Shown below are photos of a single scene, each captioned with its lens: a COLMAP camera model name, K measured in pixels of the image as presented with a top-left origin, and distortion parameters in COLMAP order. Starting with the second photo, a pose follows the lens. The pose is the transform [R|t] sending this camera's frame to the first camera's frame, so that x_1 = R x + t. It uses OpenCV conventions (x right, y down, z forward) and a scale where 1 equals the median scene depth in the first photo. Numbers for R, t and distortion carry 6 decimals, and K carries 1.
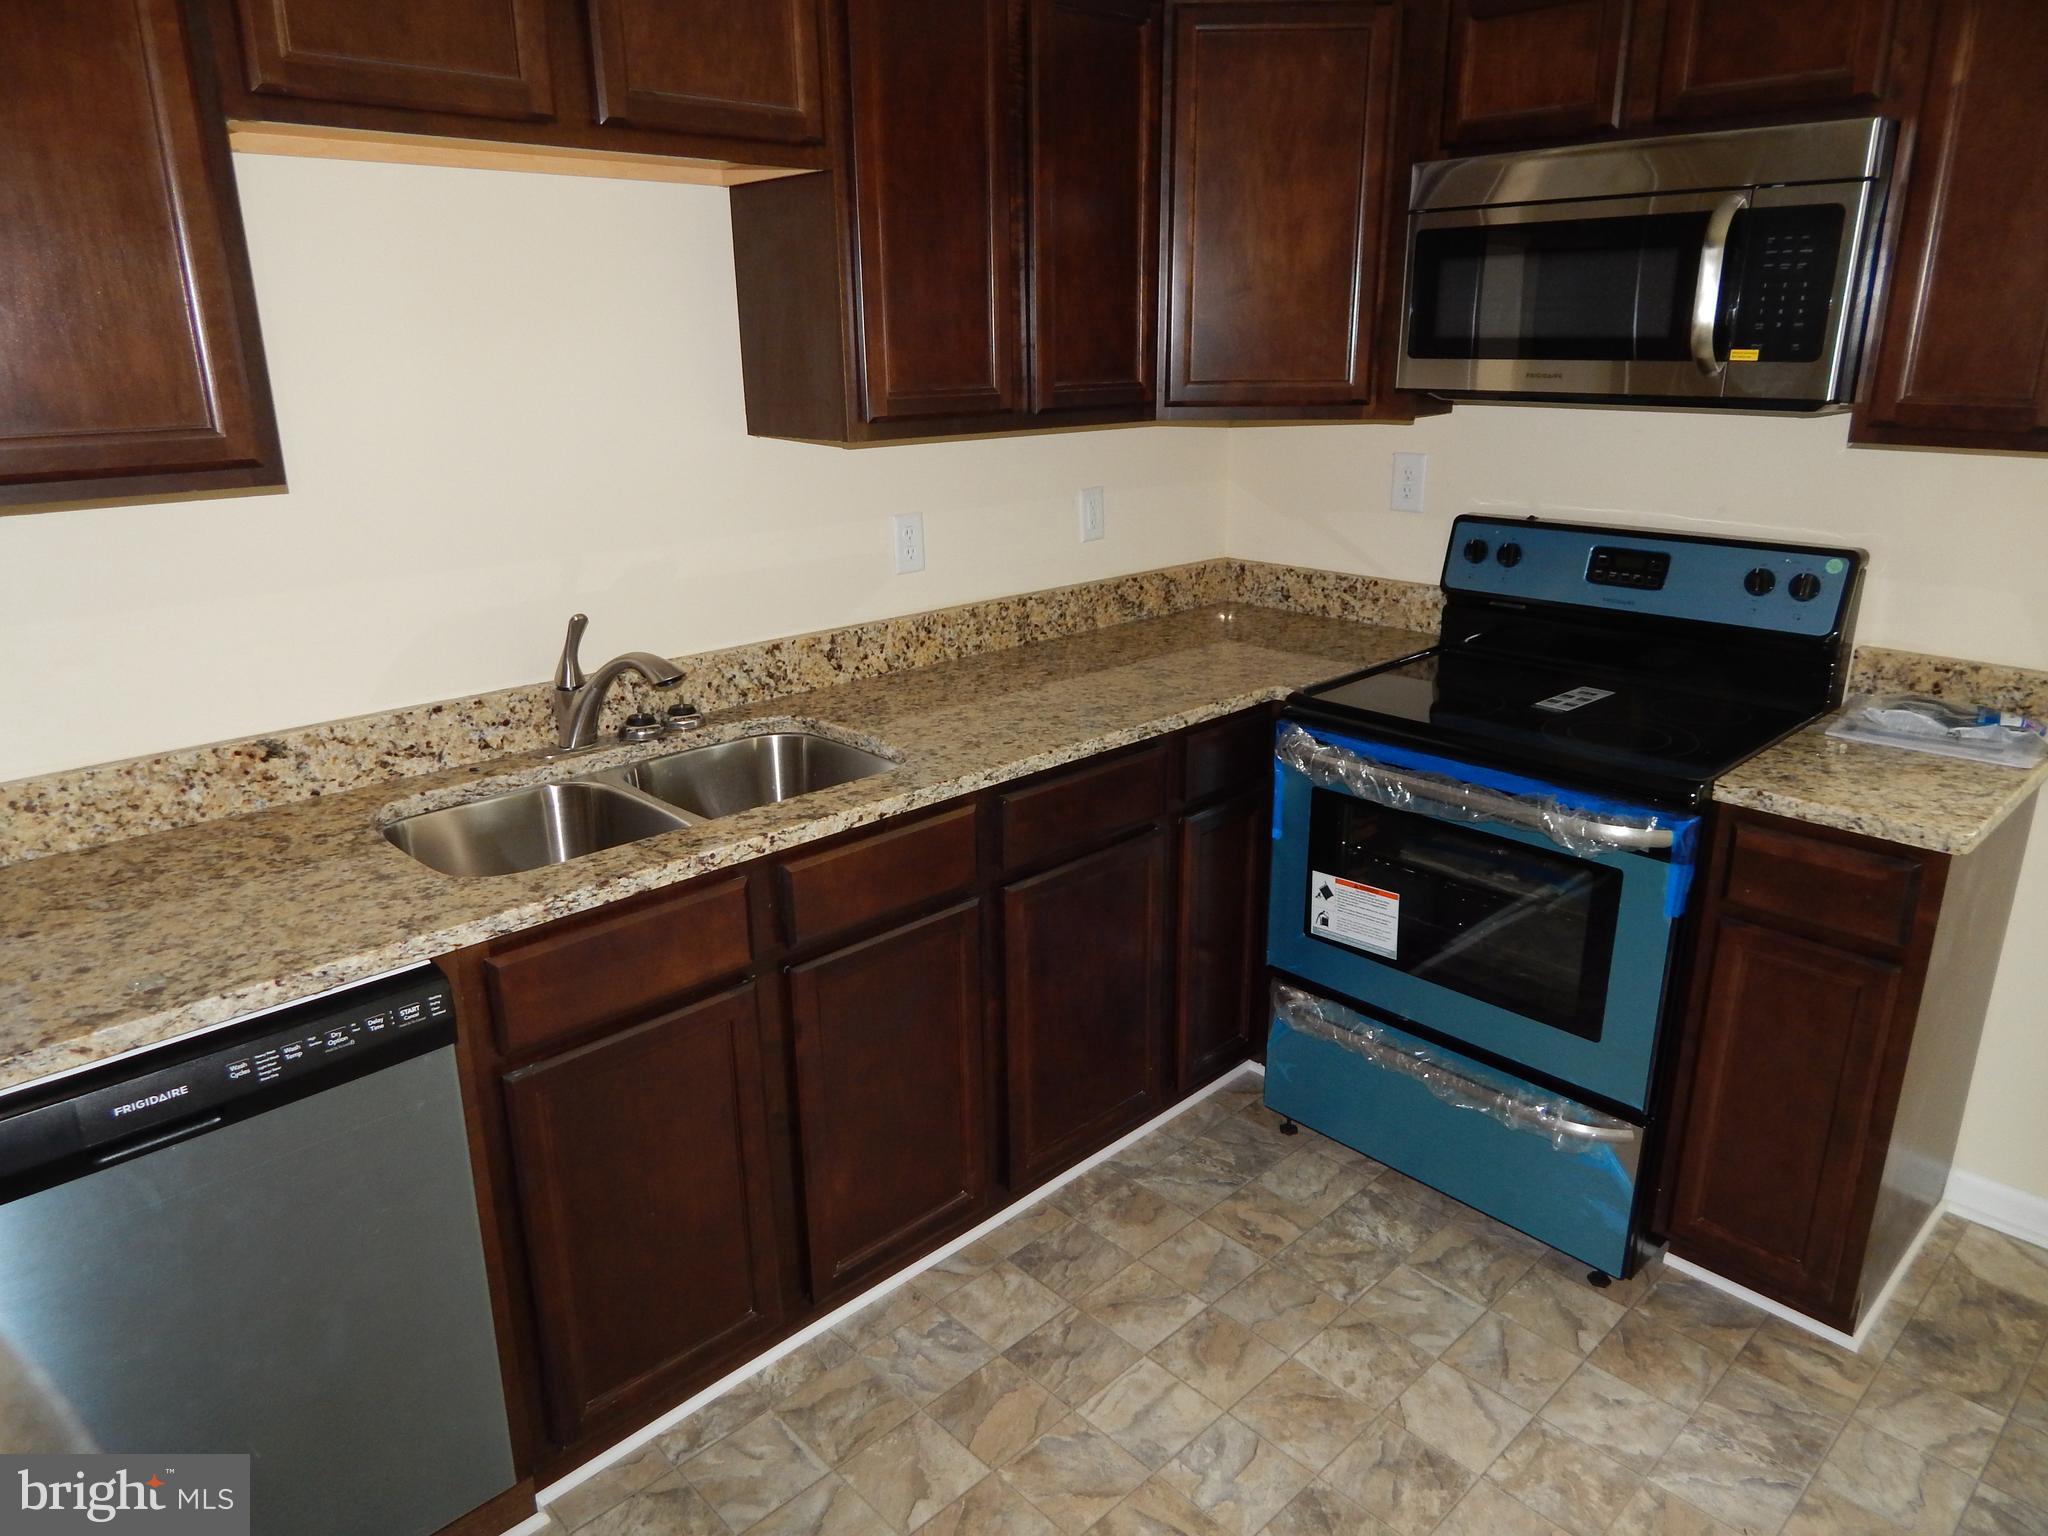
lens RADIAL K [[1345.6, 0, 1012.5], [0, 1345.6, 759.9], [0, 0, 1]] dist [0.005051, -0.010718]
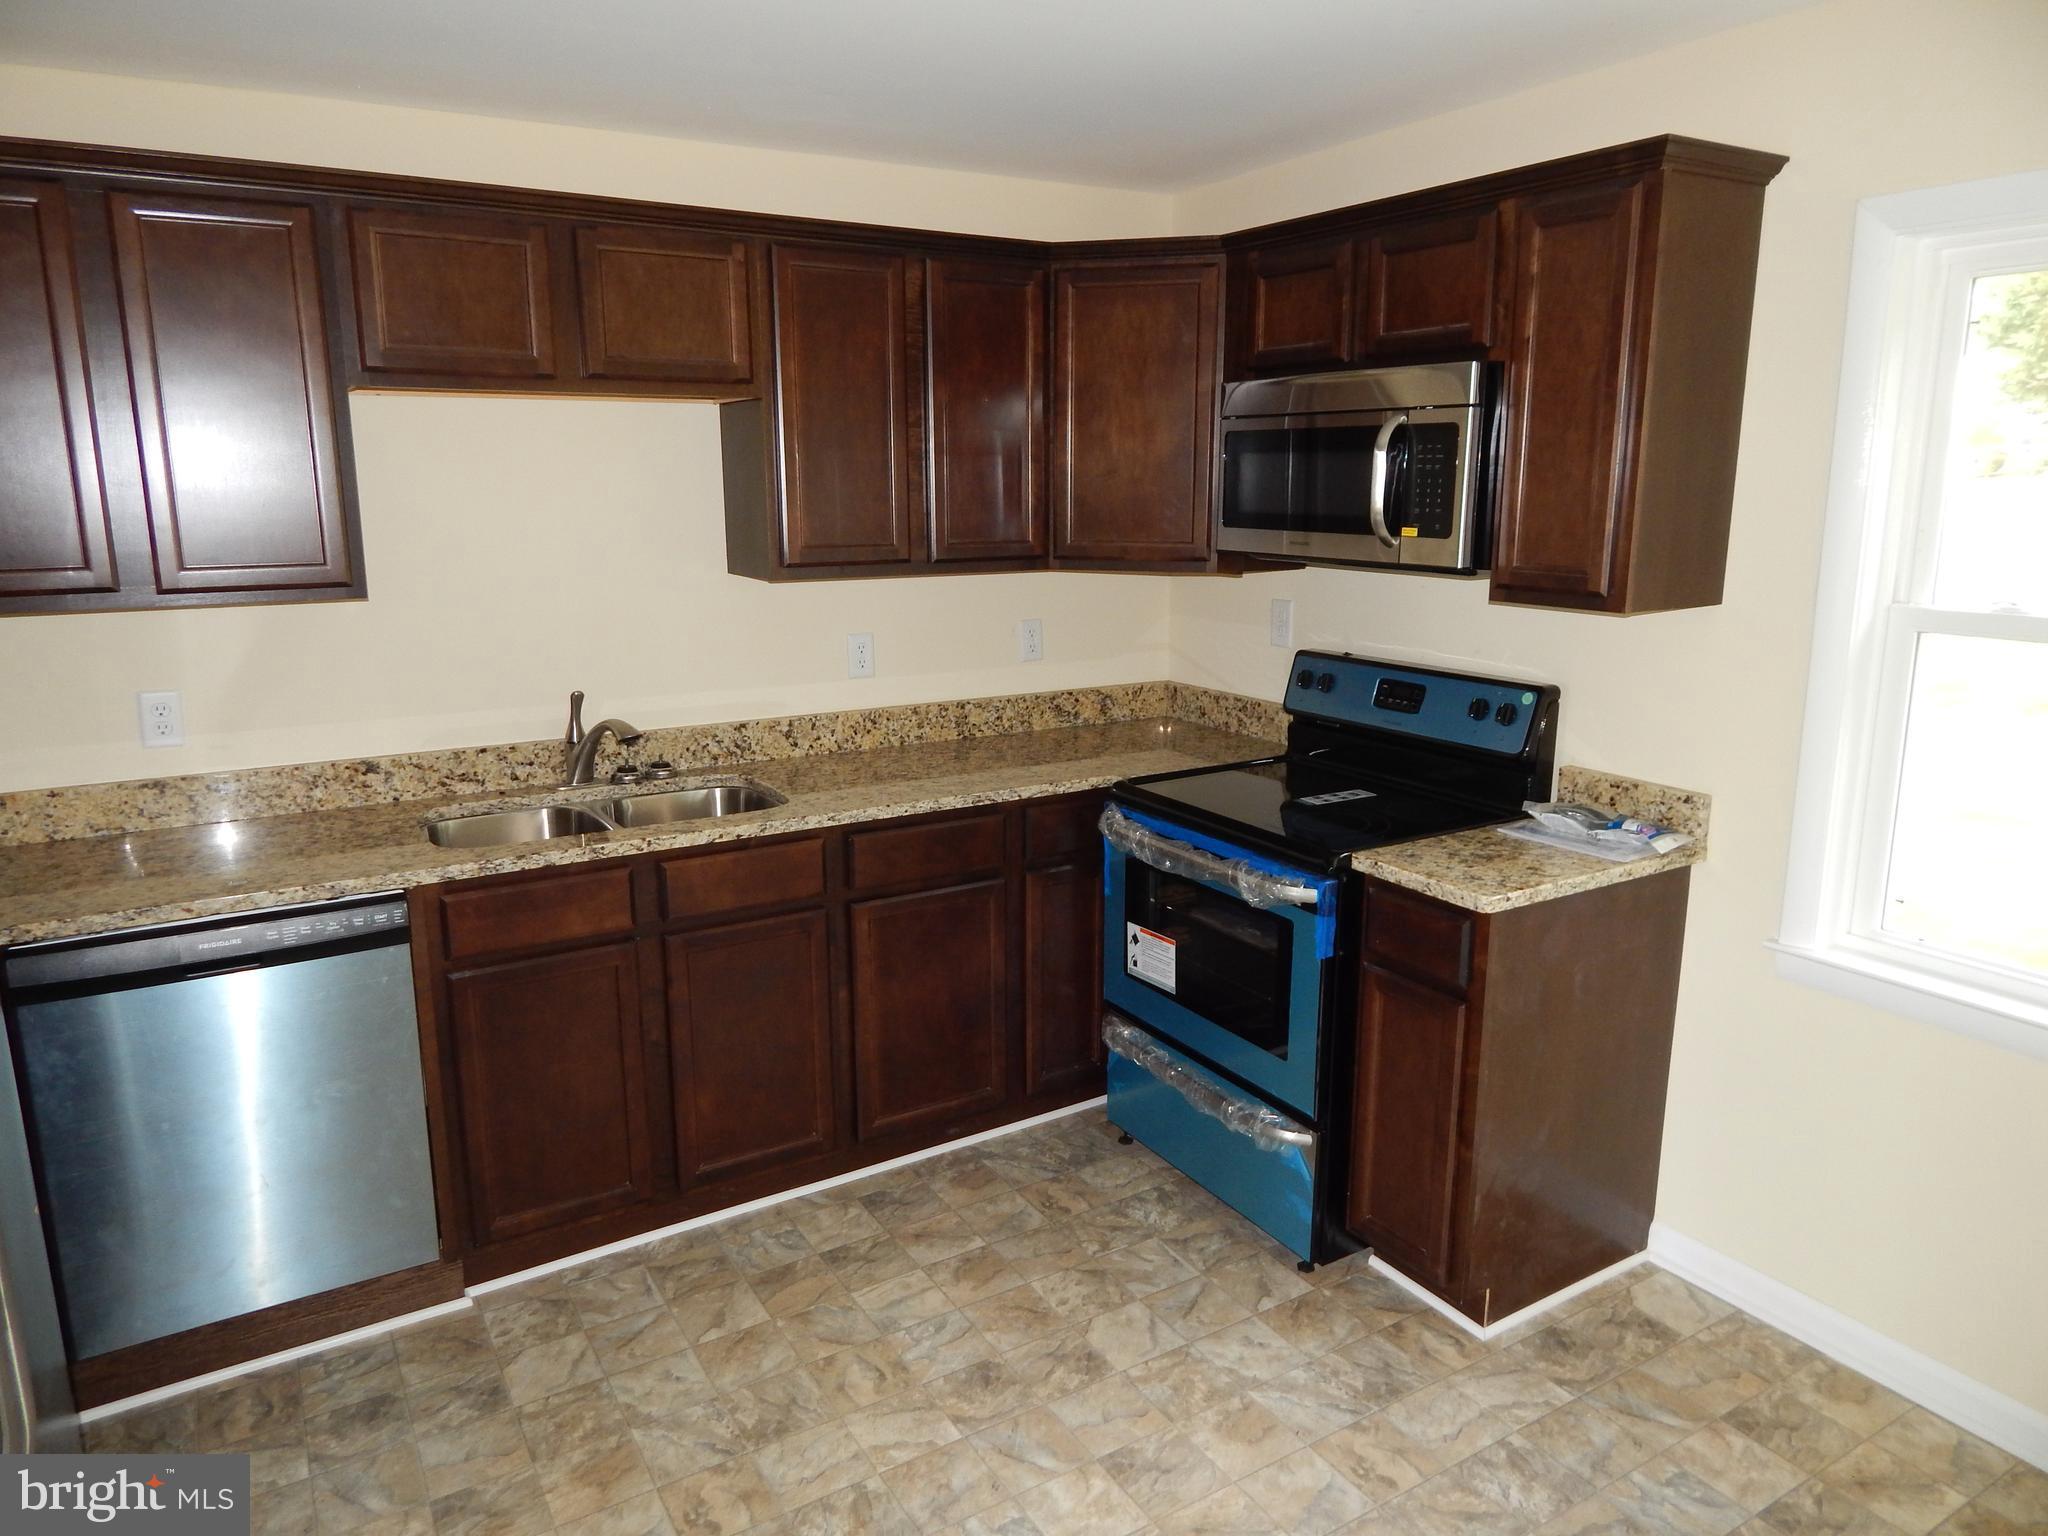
lens RADIAL K [[1345.6, 0, 1014.6], [0, 1345.6, 757.8], [0, 0, 1]] dist [0.005051, -0.010718]
pose [[0.977035, 0.052021, -0.206631, 0.428294], [-0.072131, 0.993234, -0.091010, 0.059887], [0.200499, 0.103824, 0.974177, -0.309132]]
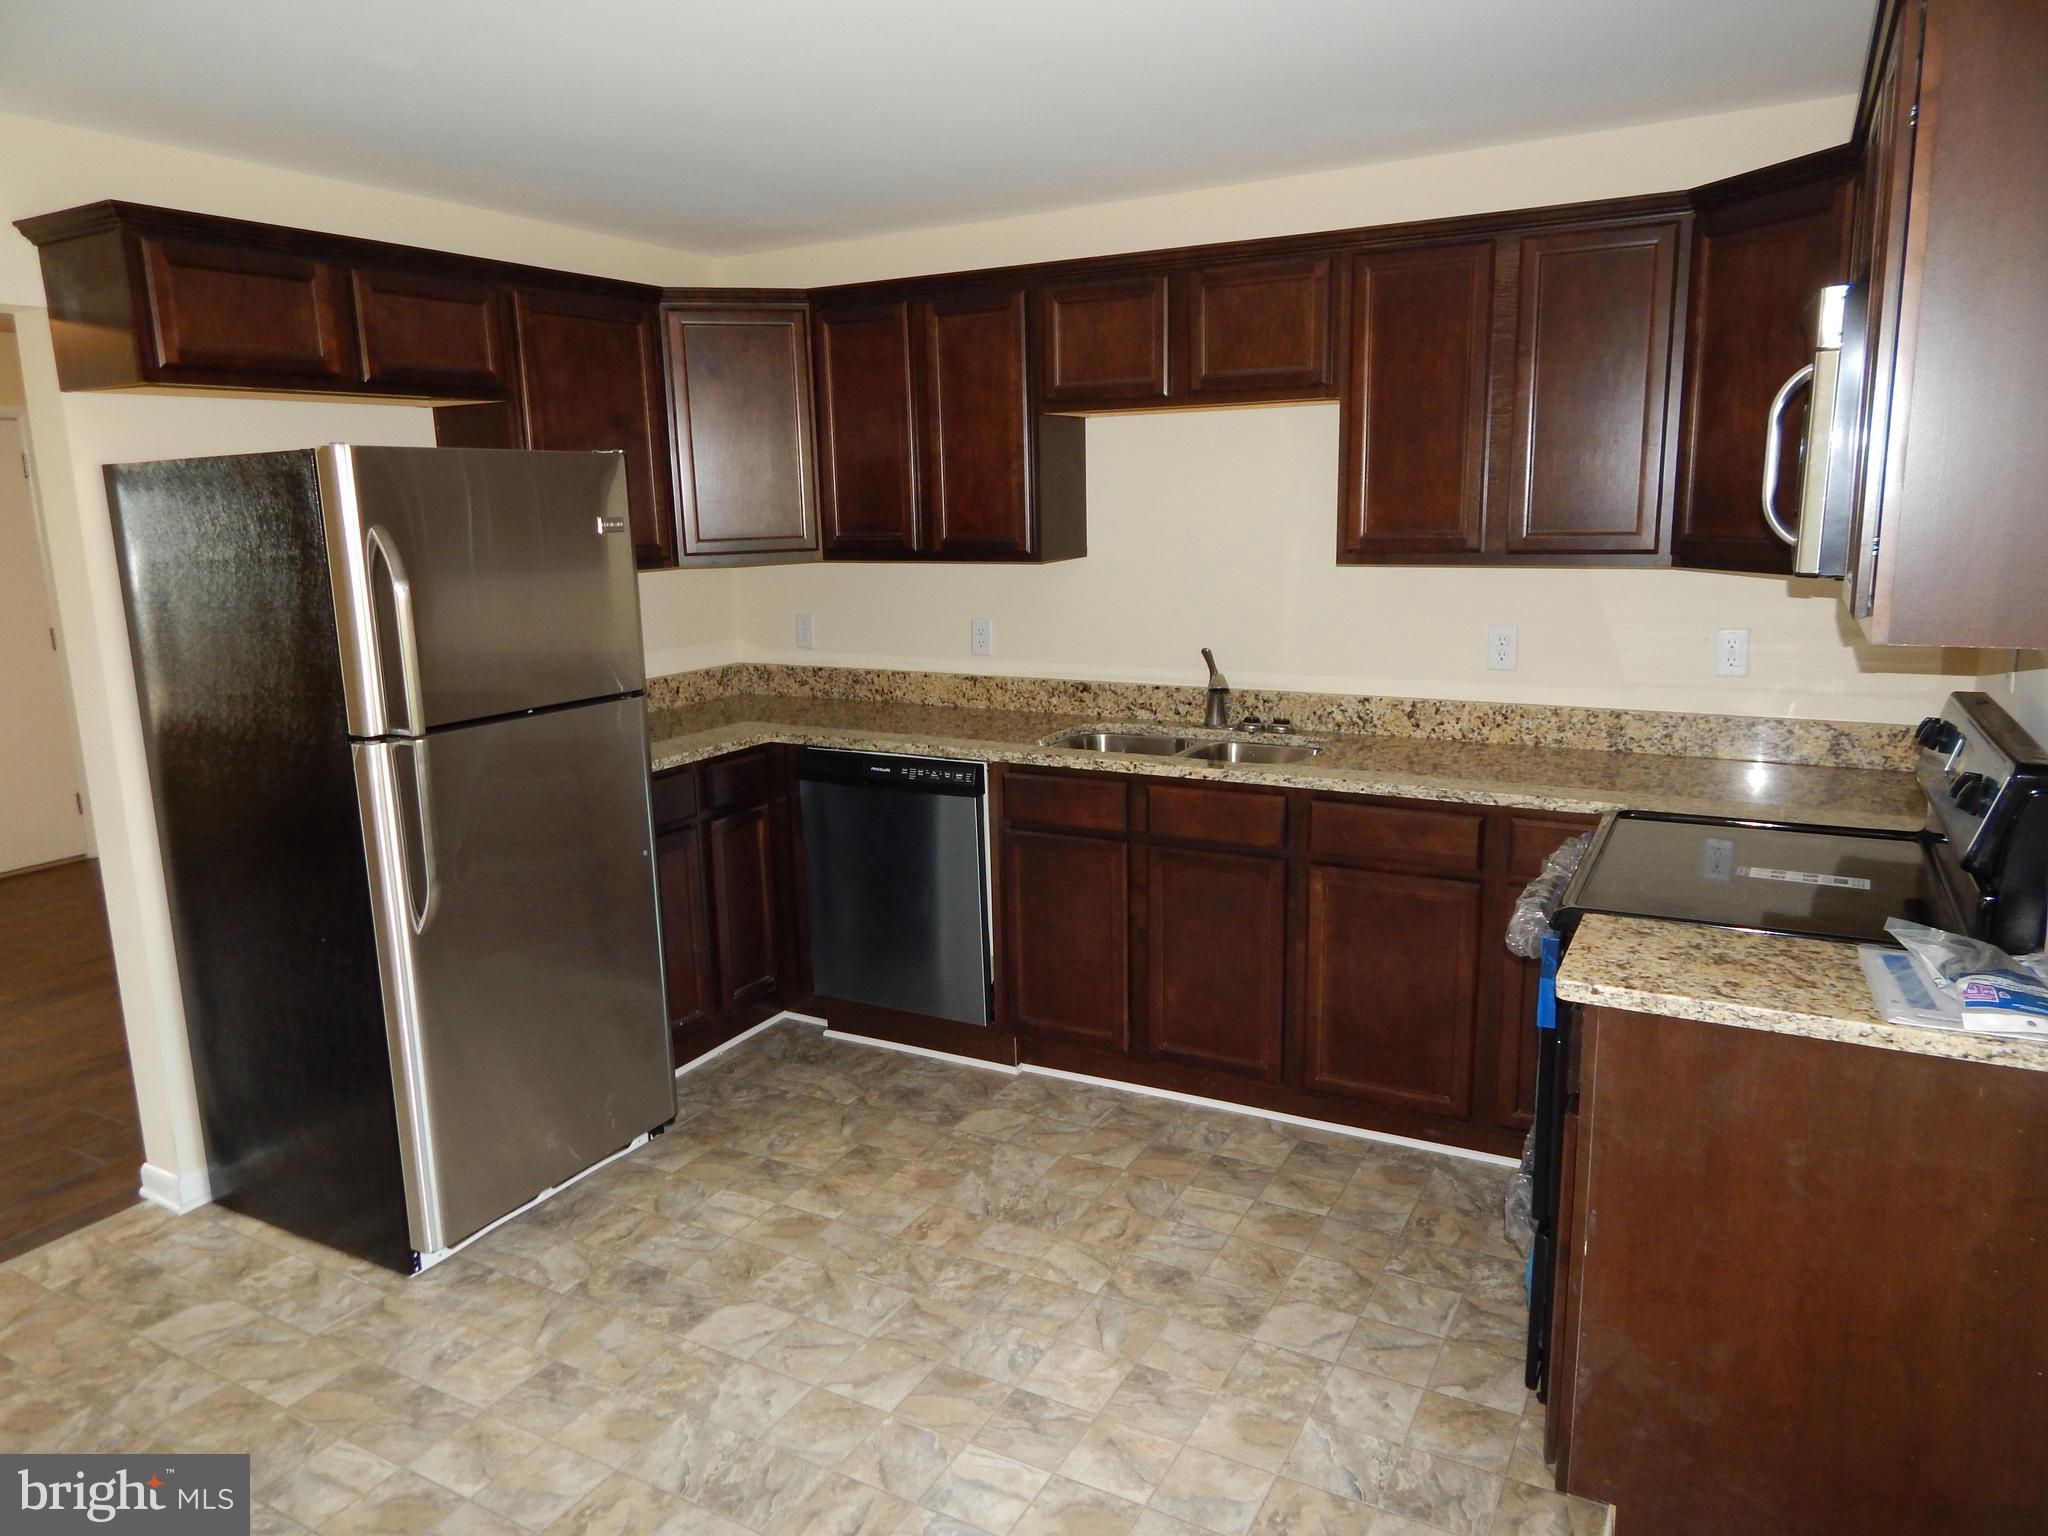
lens RADIAL K [[1345.6, 0, 1018.8], [0, 1345.6, 760.1], [0, 0, 1]] dist [0.005051, -0.010718]
pose [[0.302467, 0.189190, -0.934195, 1.246368], [-0.269053, 0.957193, 0.106735, -0.085562], [0.914398, 0.219064, 0.340422, 0.184384]]
